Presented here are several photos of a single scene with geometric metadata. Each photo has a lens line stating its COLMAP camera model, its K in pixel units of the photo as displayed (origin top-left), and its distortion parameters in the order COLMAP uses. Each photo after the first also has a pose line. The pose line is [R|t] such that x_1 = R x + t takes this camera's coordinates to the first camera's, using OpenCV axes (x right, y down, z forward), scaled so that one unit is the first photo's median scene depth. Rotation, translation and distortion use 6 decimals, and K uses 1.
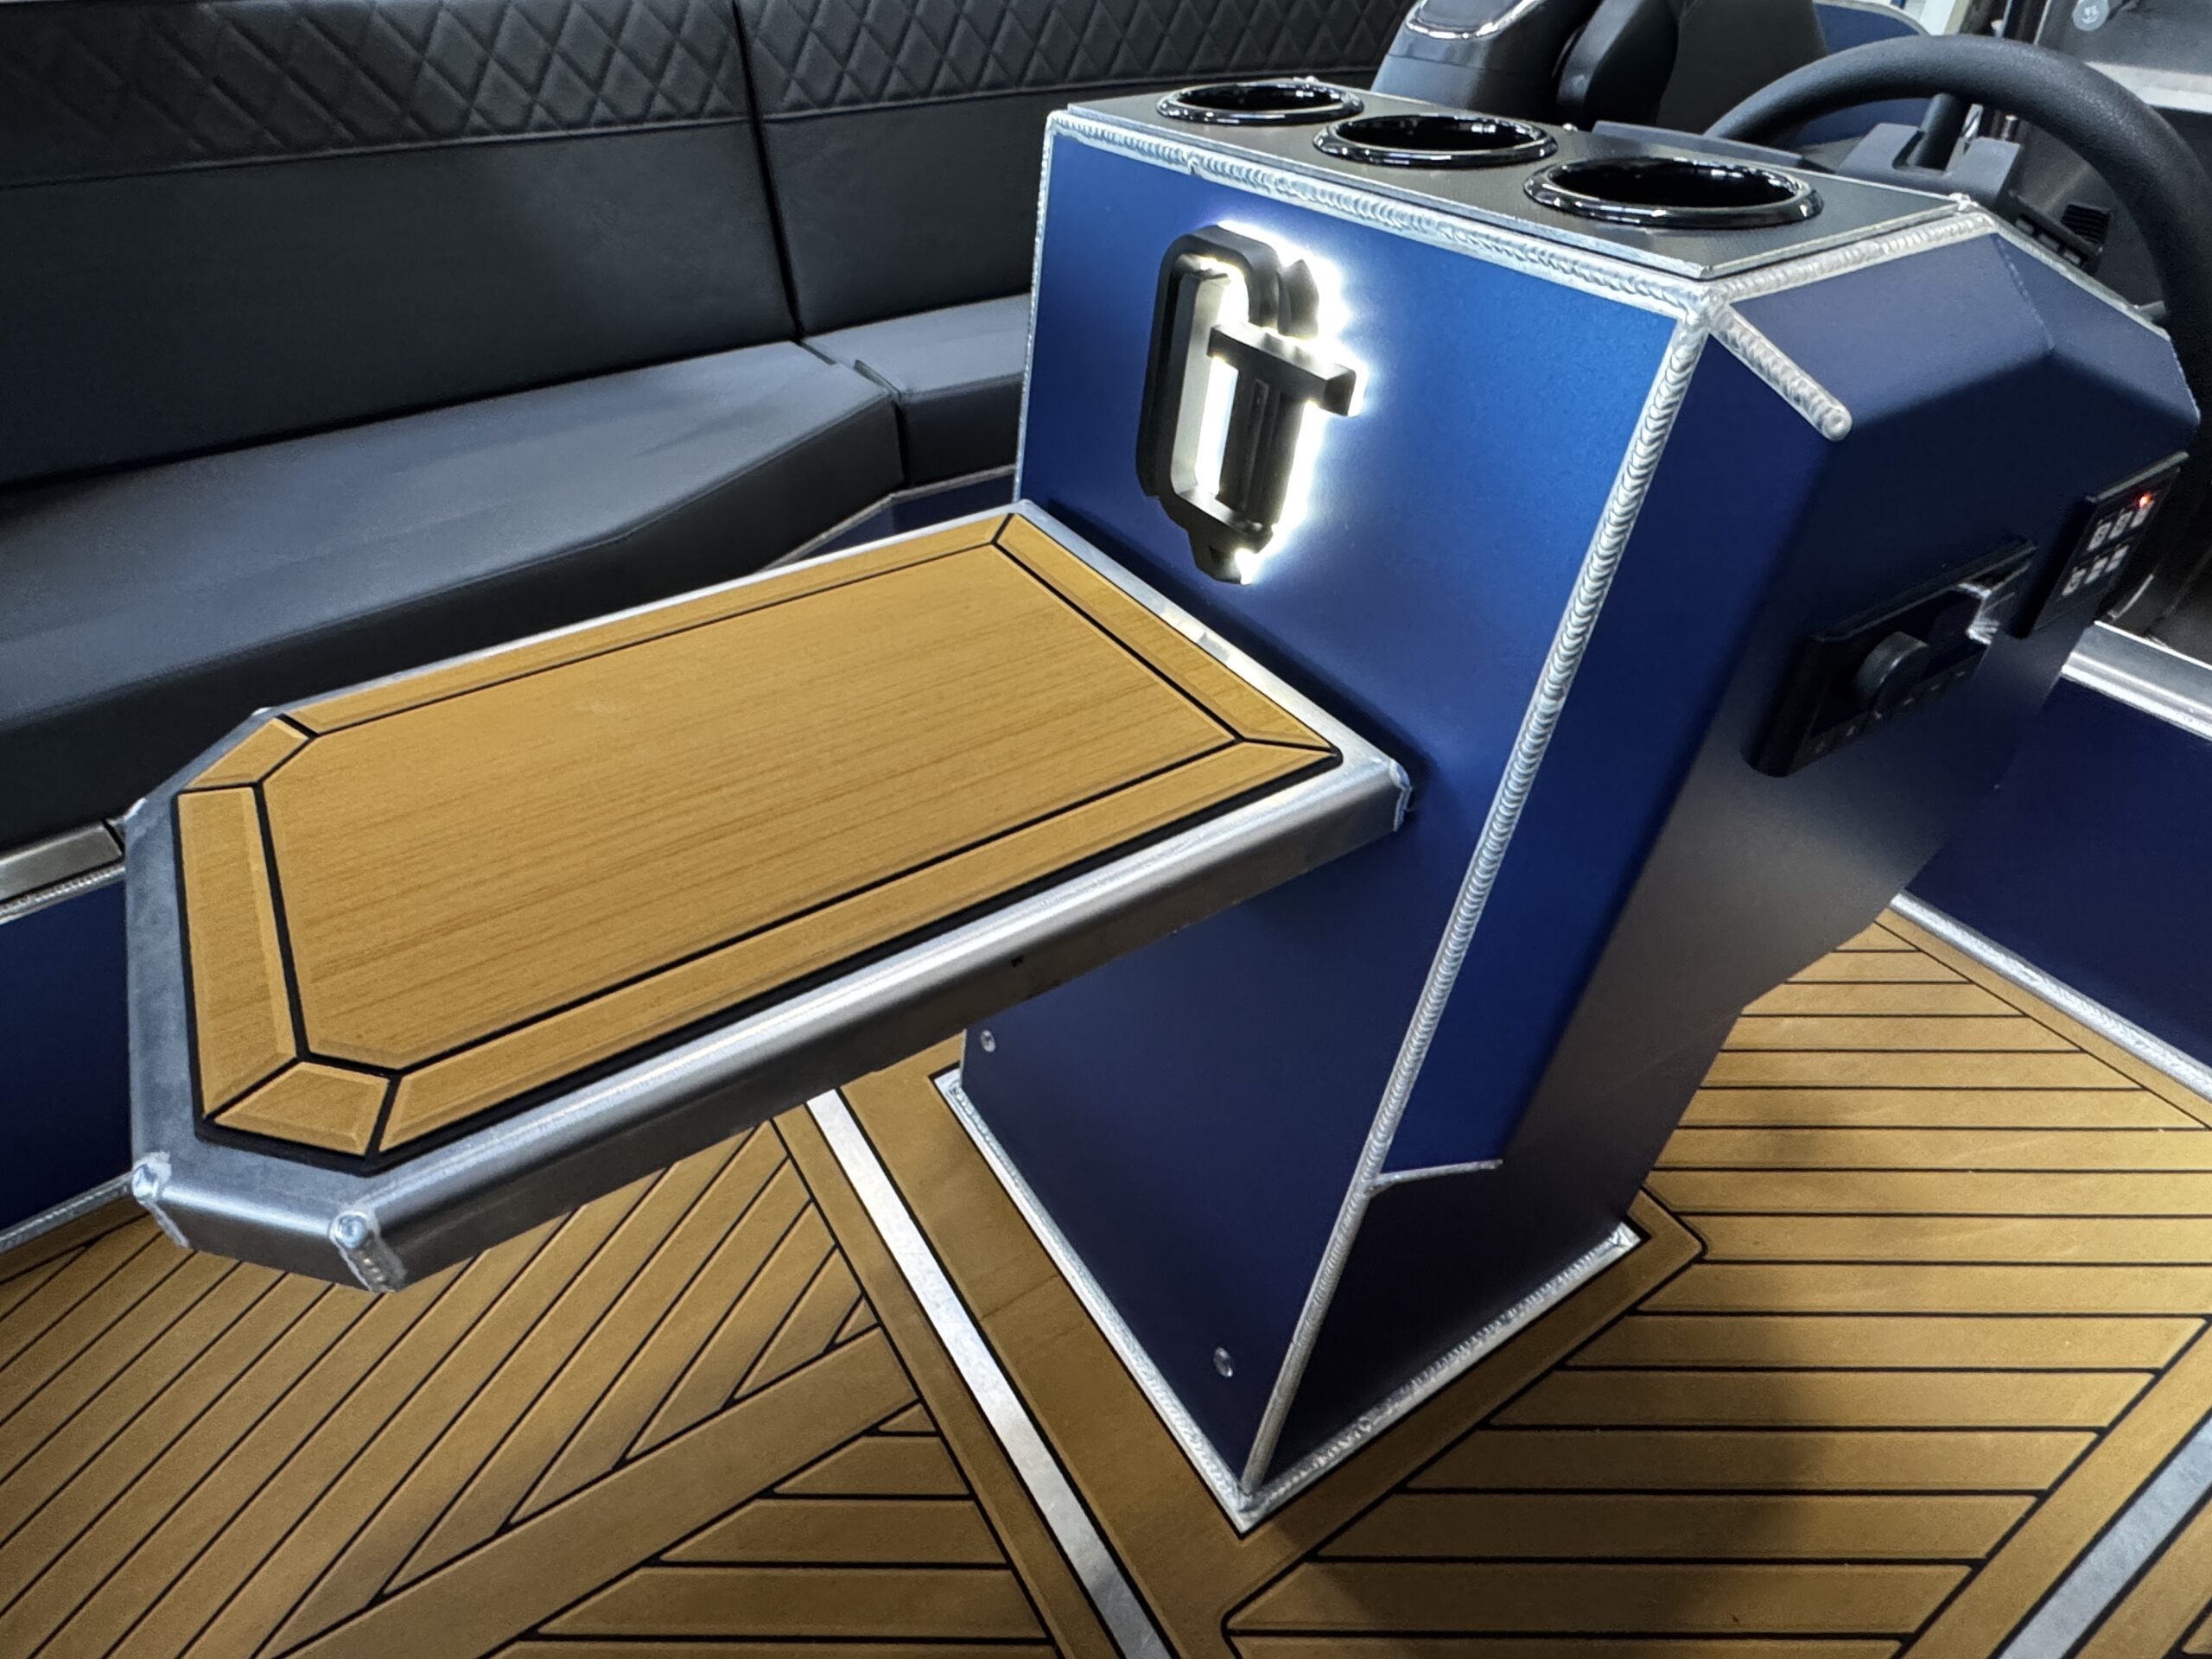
lens RADIAL K [[1238.1, 0, 1106.0], [0, 1238.1, 829.5], [0, 0, 1]] dist [-0.004162, -0.001223]
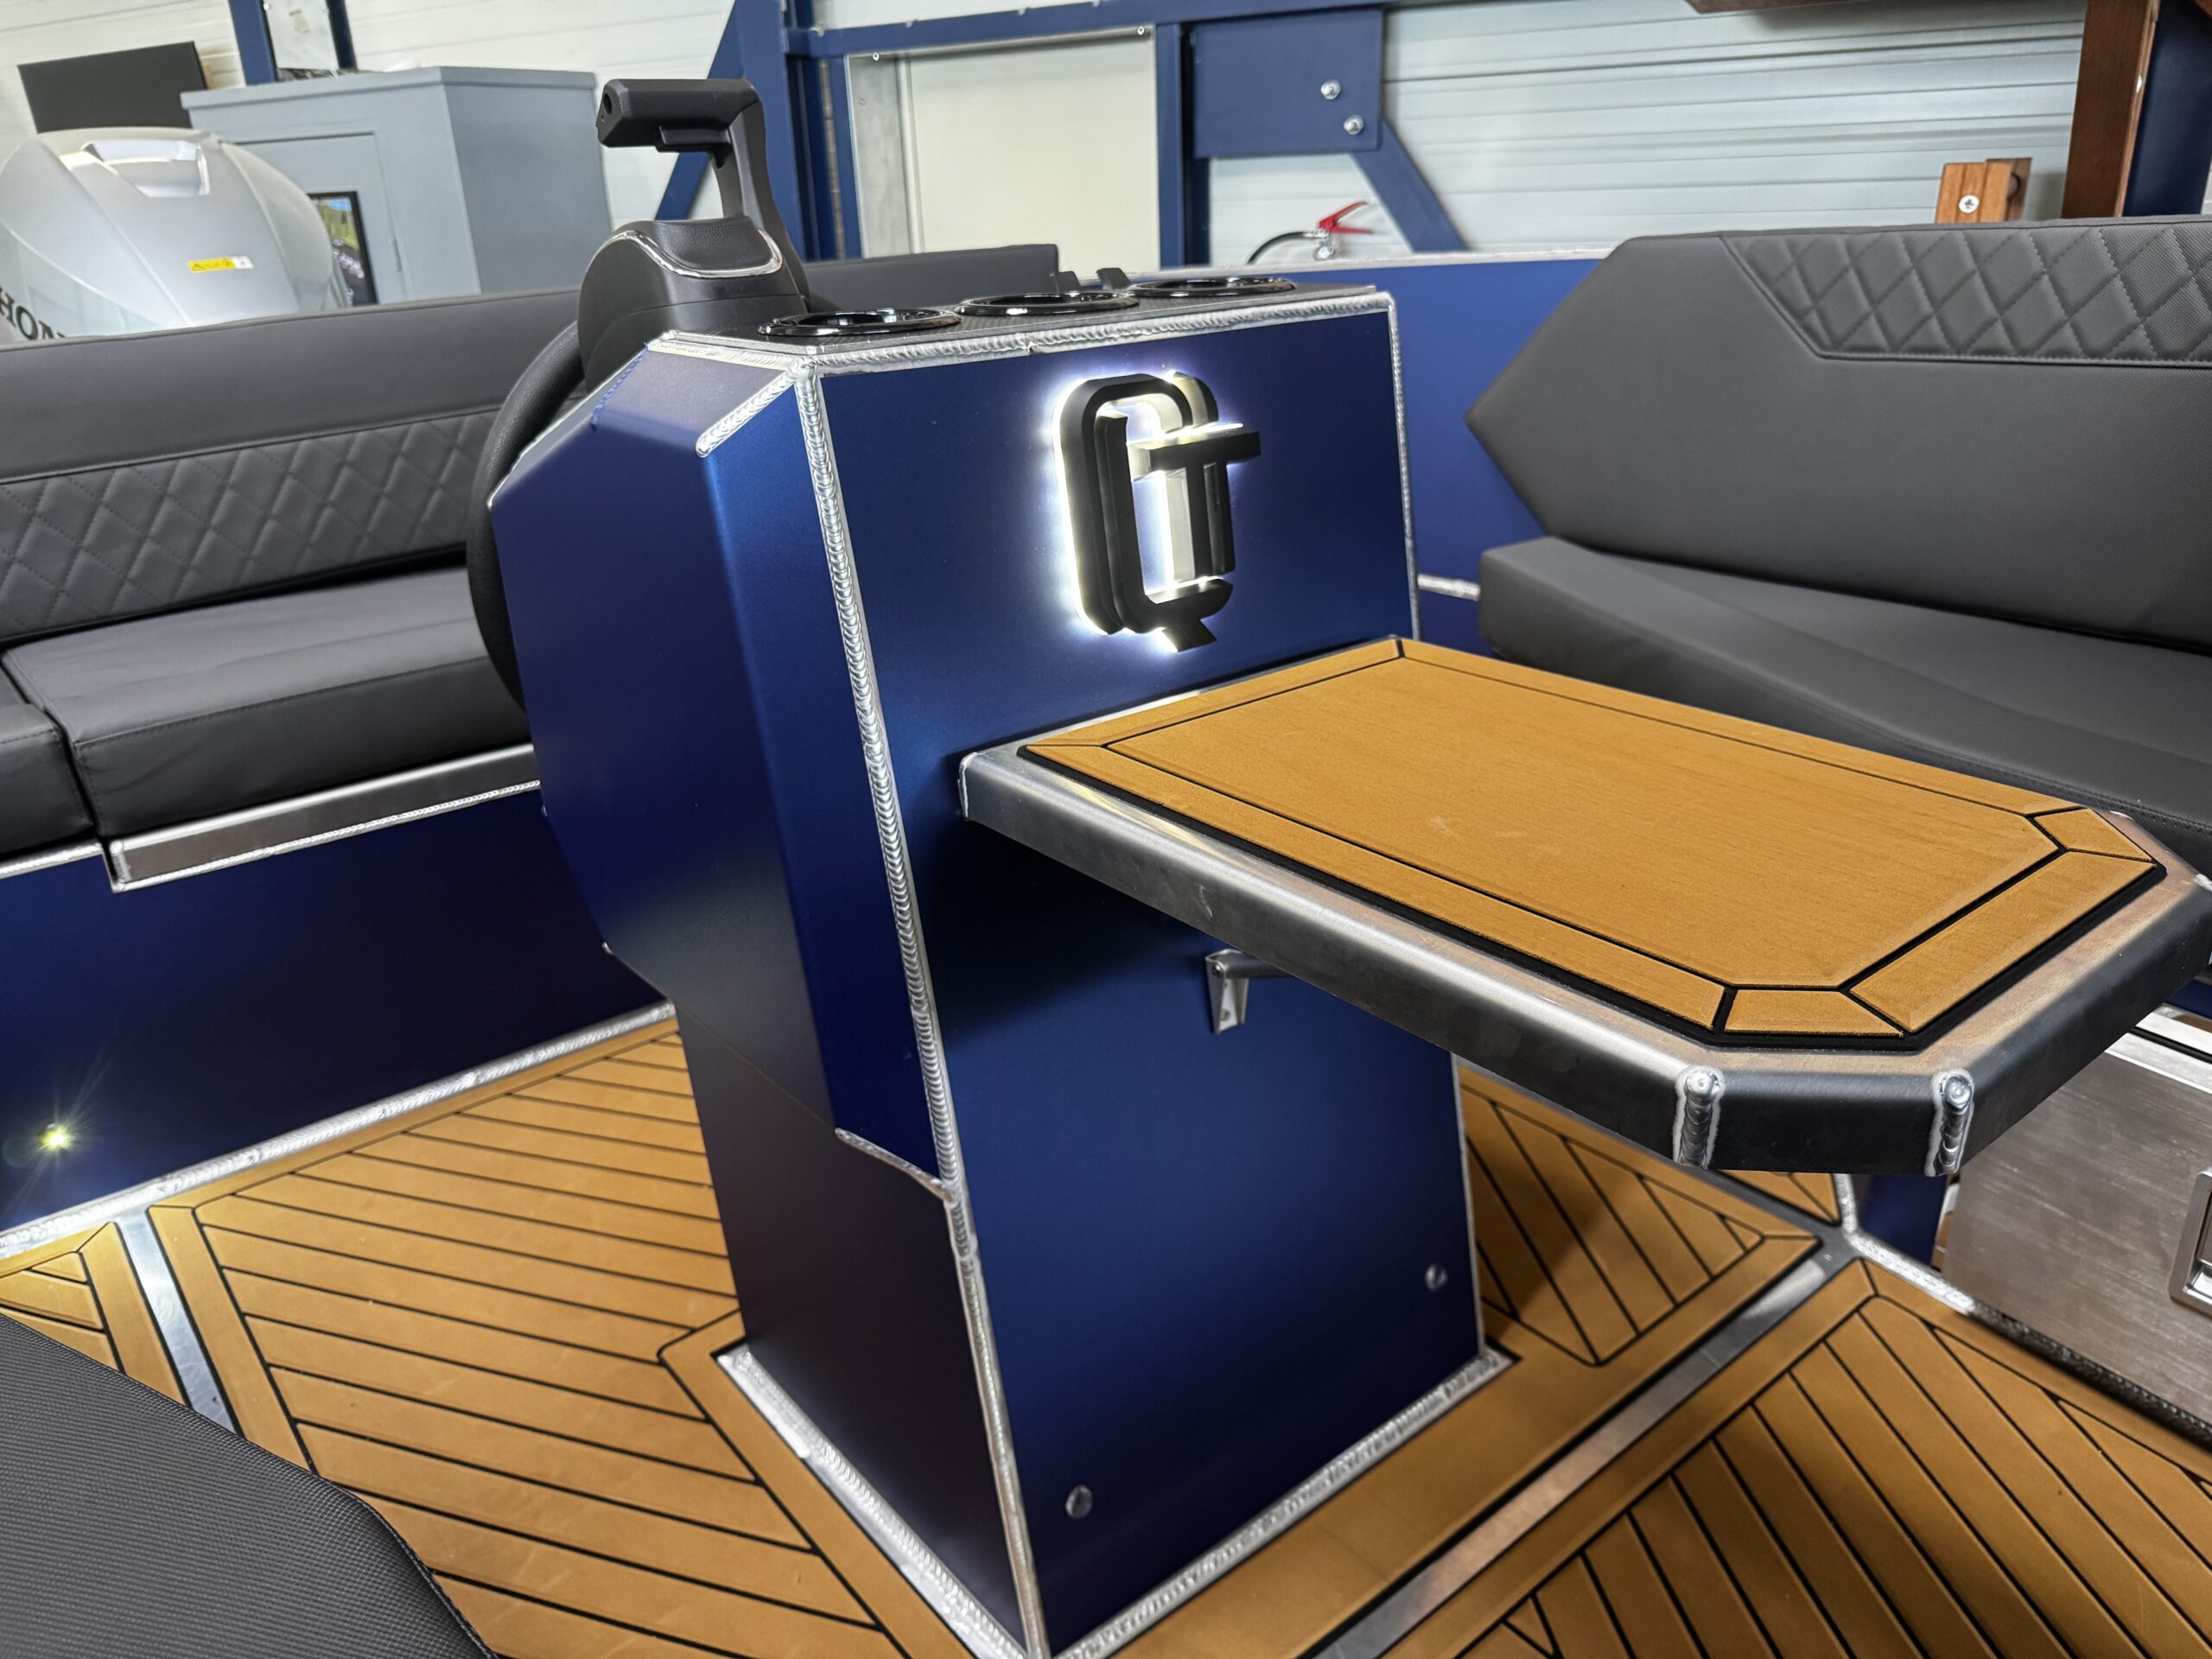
lens RADIAL K [[1578.2, 0, 1106.0], [0, 1578.2, 829.5], [0, 0, 1]] dist [-0.007866, 0.001757]
pose [[-0.119613, -0.357904, 0.926065, -0.949549], [0.652756, 0.674463, 0.344977, -0.473866], [-0.748066, 0.645759, 0.152950, 0.699019]]
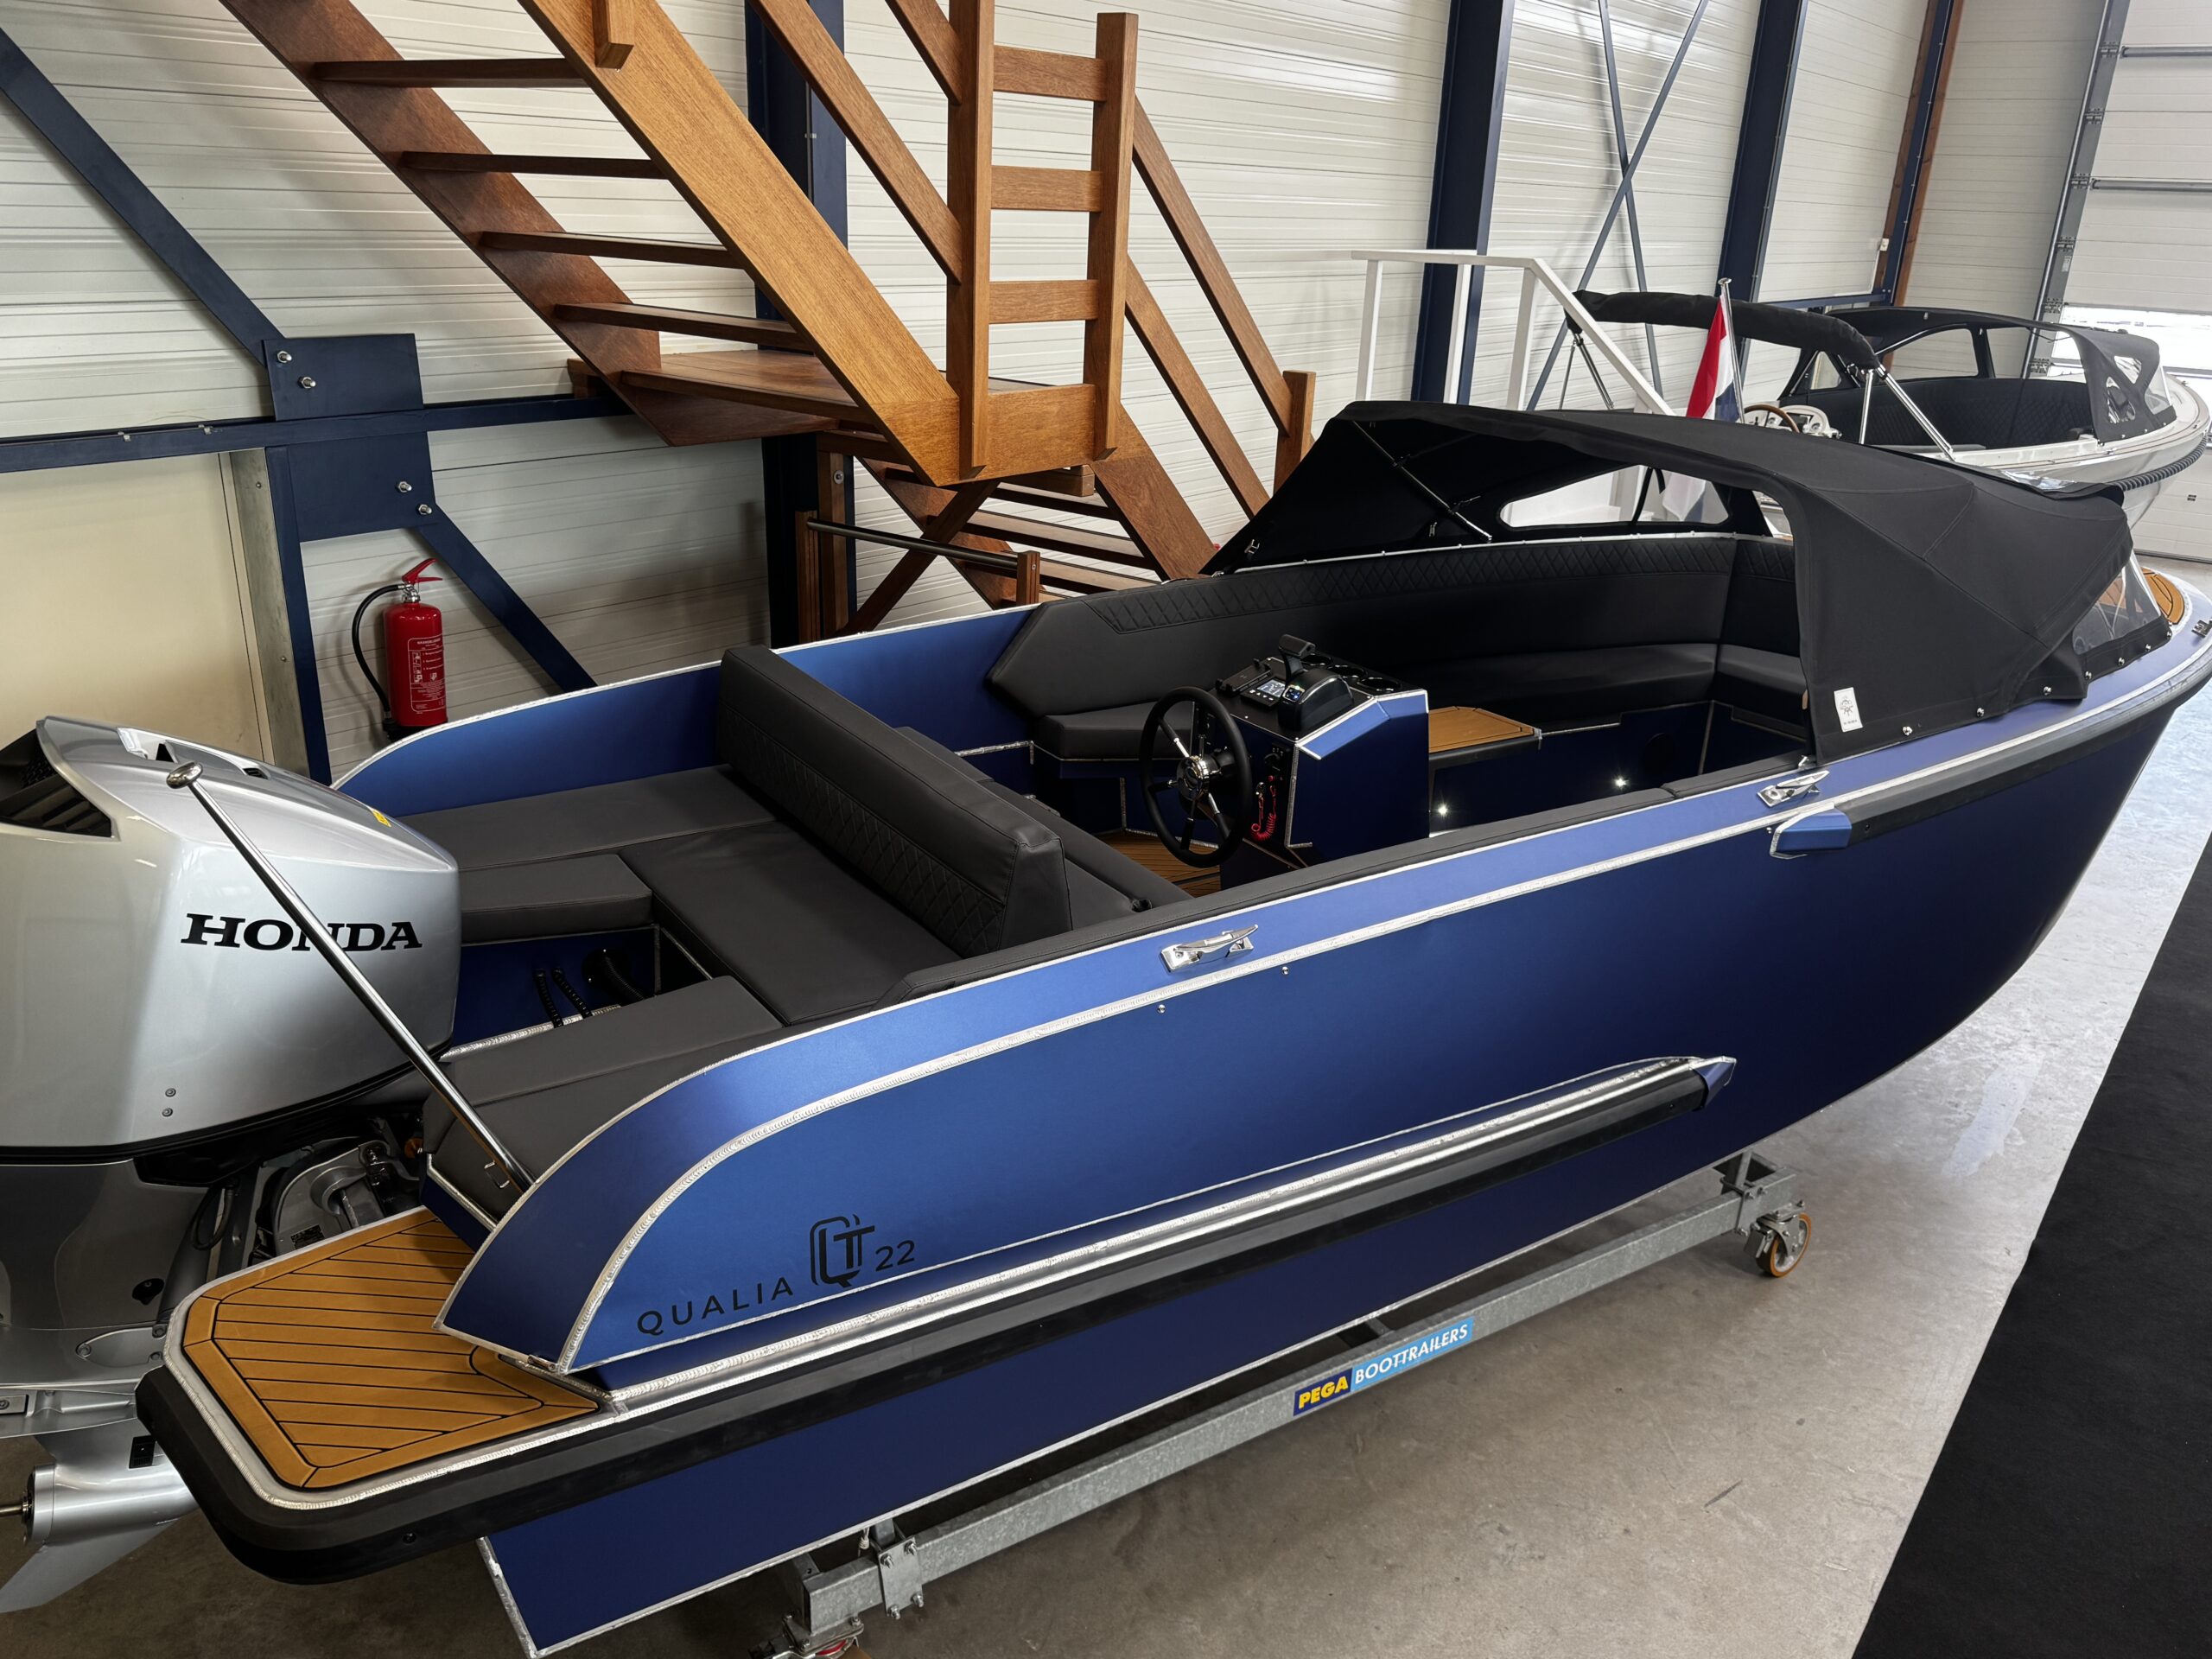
lens RADIAL K [[1671.0, 0, 1106.4], [0, 1671.0, 833.3], [0, 0, 1]] dist [0.123562, -0.215226]
pose [[-0.999623, -0.014679, -0.023189, 0.977160], [-0.027426, 0.503205, 0.863732, -4.404195], [-0.001010, 0.864042, -0.503418, 3.572473]]
